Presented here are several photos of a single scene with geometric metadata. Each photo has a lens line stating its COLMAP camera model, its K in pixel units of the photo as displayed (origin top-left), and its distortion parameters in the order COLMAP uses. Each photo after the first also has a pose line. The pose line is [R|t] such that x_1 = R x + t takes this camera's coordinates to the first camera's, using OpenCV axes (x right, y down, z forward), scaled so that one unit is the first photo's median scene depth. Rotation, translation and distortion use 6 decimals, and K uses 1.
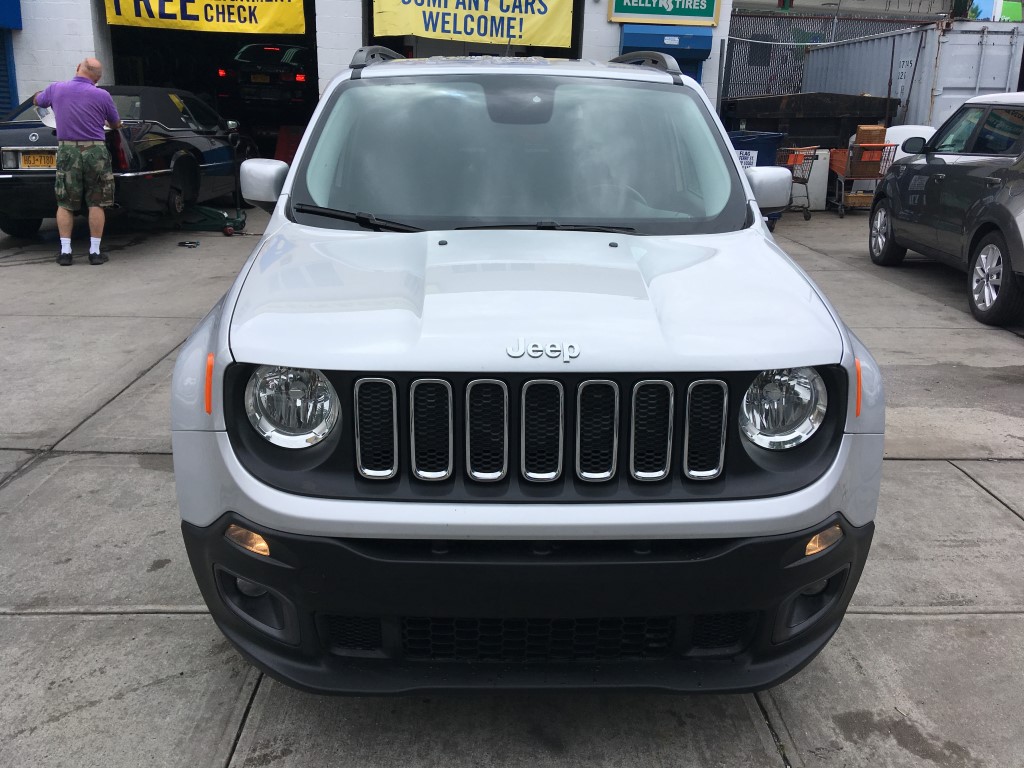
lens RADIAL K [[865.8, 0, 516.3], [0, 865.8, 389.0], [0, 0, 1]] dist [0.103415, -0.162270]
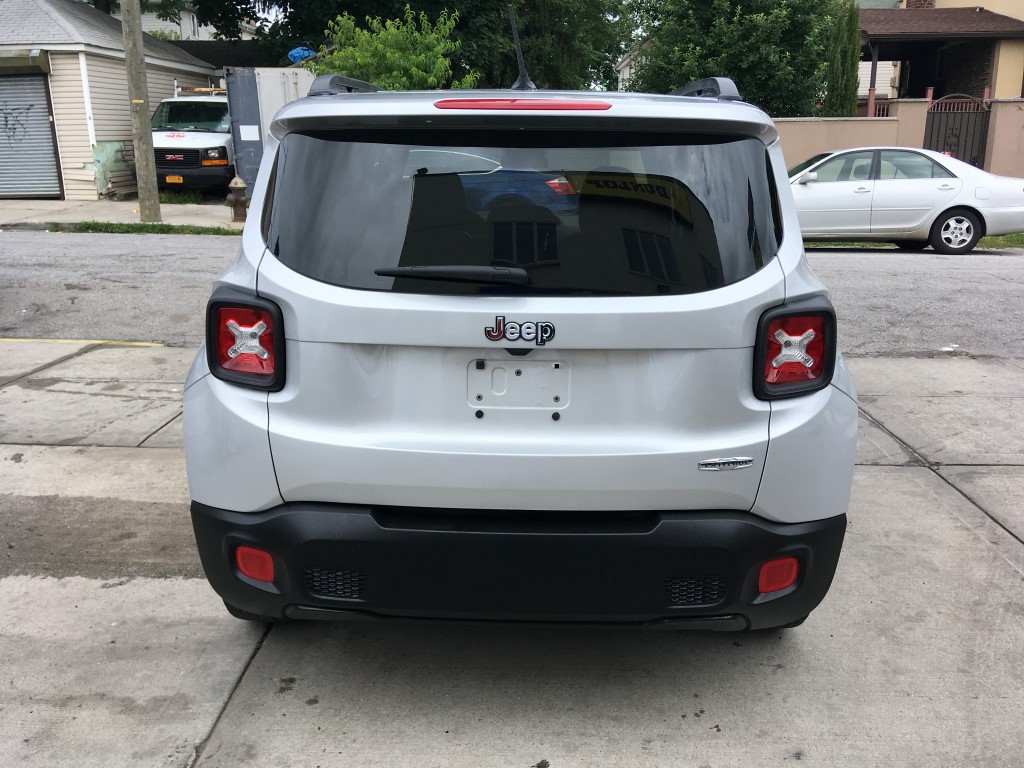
lens RADIAL K [[865.8, 0, 509.6], [0, 865.8, 381.0], [0, 0, 1]] dist [0.103415, -0.162270]
pose [[-0.997983, -0.044194, 0.045578, -0.042526], [-0.011631, 0.833047, 0.553080, -0.653696], [-0.062412, 0.551434, -0.831881, 1.952129]]
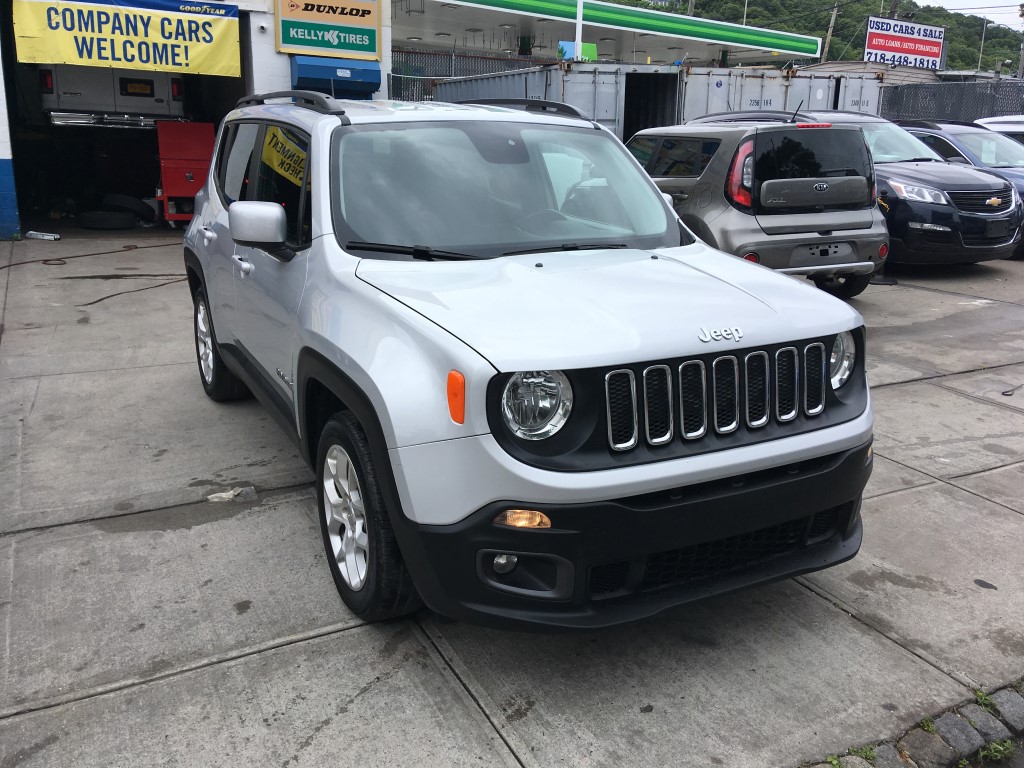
lens RADIAL K [[865.8, 0, 515.0], [0, 865.8, 386.8], [0, 0, 1]] dist [0.103415, -0.162270]
pose [[0.897623, -0.129631, 0.421270, -0.403473], [0.141136, 0.989983, 0.003907, -0.006981], [-0.417557, 0.055949, 0.906927, -0.041100]]
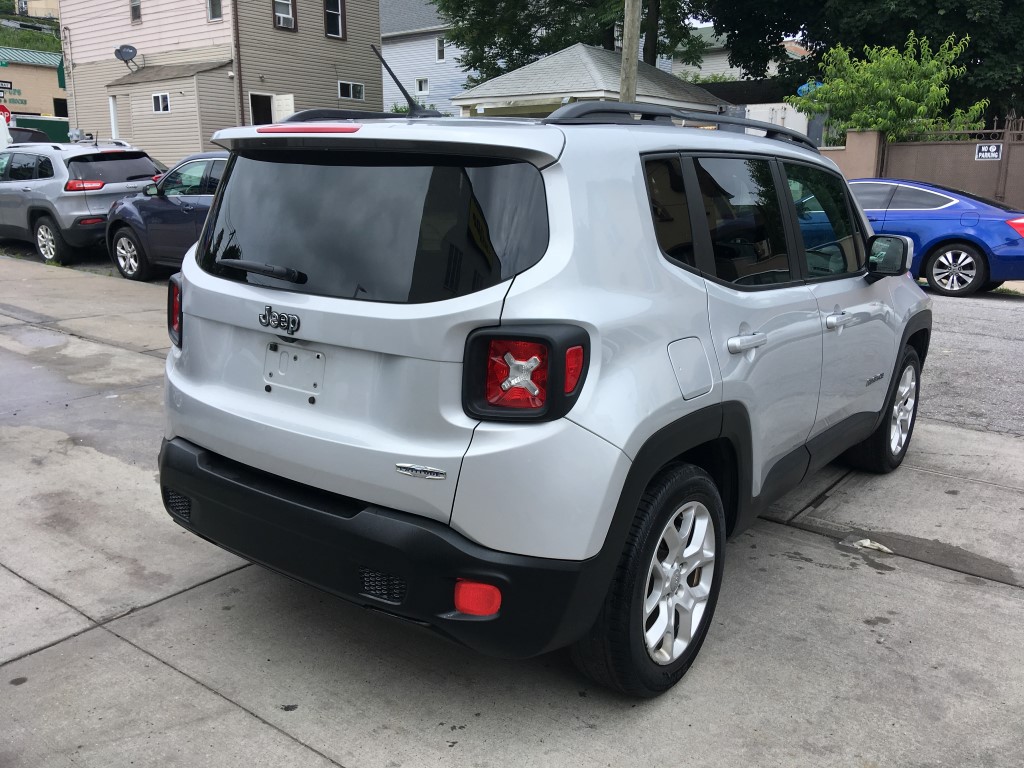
lens RADIAL K [[865.8, 0, 507.8], [0, 865.8, 382.0], [0, 0, 1]] dist [0.103415, -0.162270]
pose [[-0.779019, -0.182912, 0.599727, -0.530253], [0.162038, 0.865277, 0.474383, -0.617332], [-0.605701, 0.466732, -0.644428, 1.818051]]
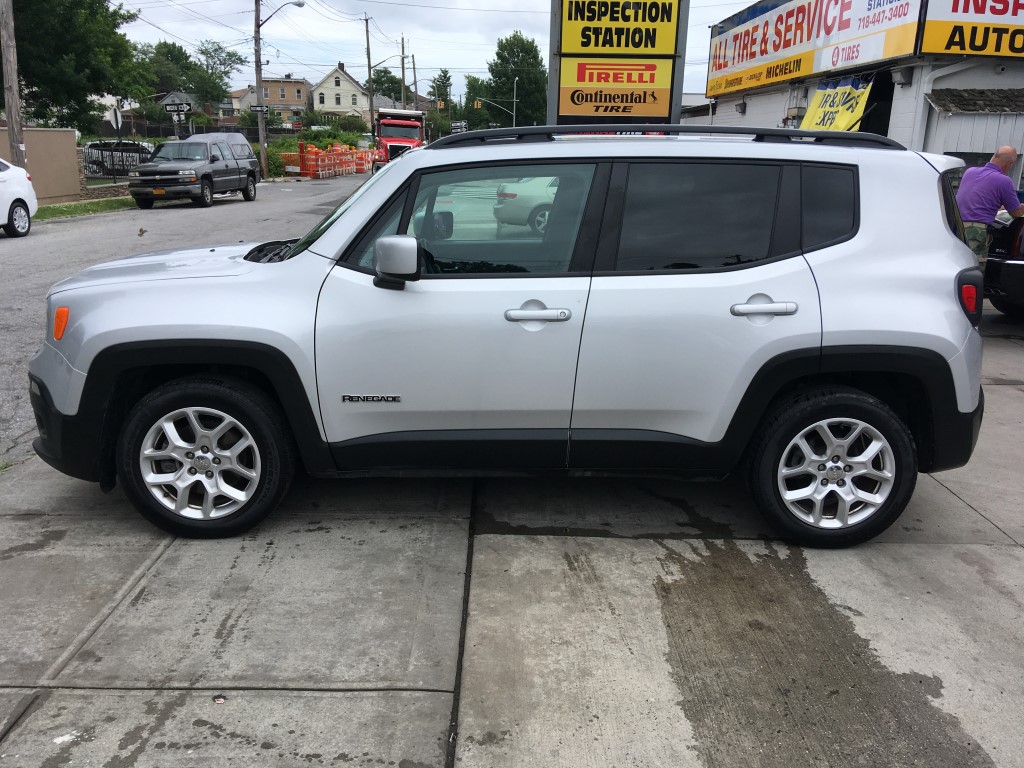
lens RADIAL K [[865.8, 0, 509.0], [0, 865.8, 389.2], [0, 0, 1]] dist [0.103415, -0.162270]
pose [[-0.018547, 0.232839, -0.972338, 1.136524], [-0.336117, 0.914454, 0.225389, -0.311297], [0.941638, 0.330999, 0.061301, 0.961261]]
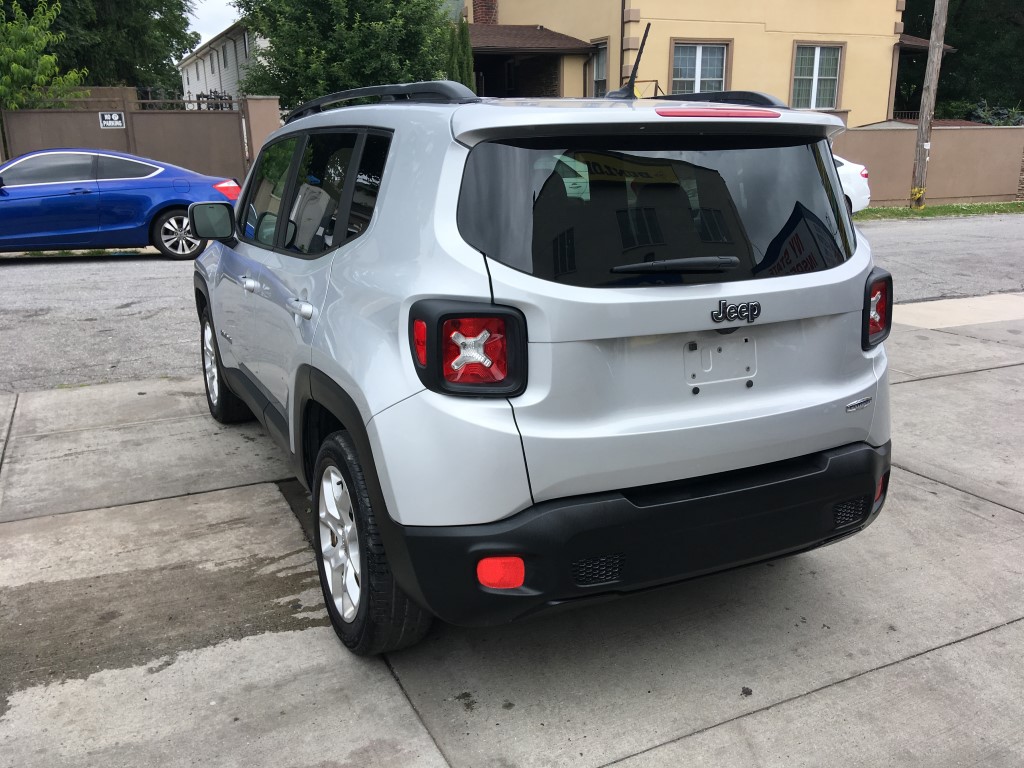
lens RADIAL K [[865.8, 0, 511.3], [0, 865.8, 383.4], [0, 0, 1]] dist [0.103415, -0.162270]
pose [[-0.909733, 0.086064, -0.406176, 0.366881], [-0.149802, 0.844348, 0.514428, -0.631959], [0.387228, 0.528838, -0.755238, 1.916920]]
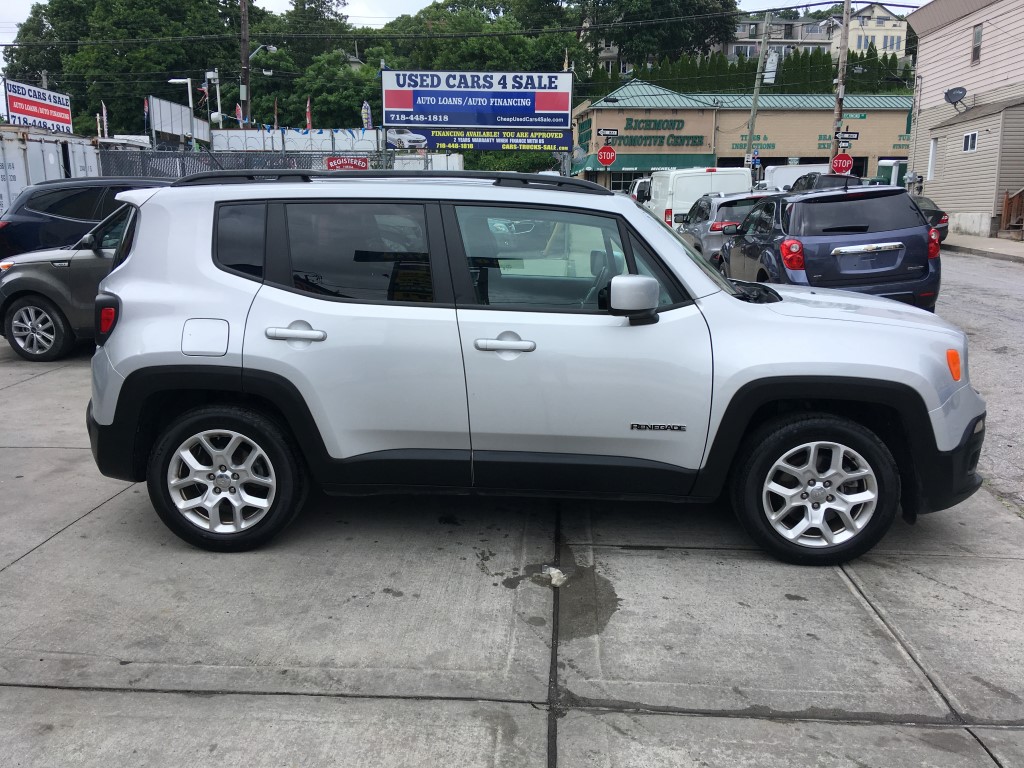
lens RADIAL K [[865.8, 0, 511.2], [0, 865.8, 388.8], [0, 0, 1]] dist [0.103415, -0.162270]
pose [[0.079405, -0.229330, 0.970104, -1.200414], [0.314706, 0.929174, 0.193895, -0.328969], [-0.945862, 0.289901, 0.145953, 0.865978]]
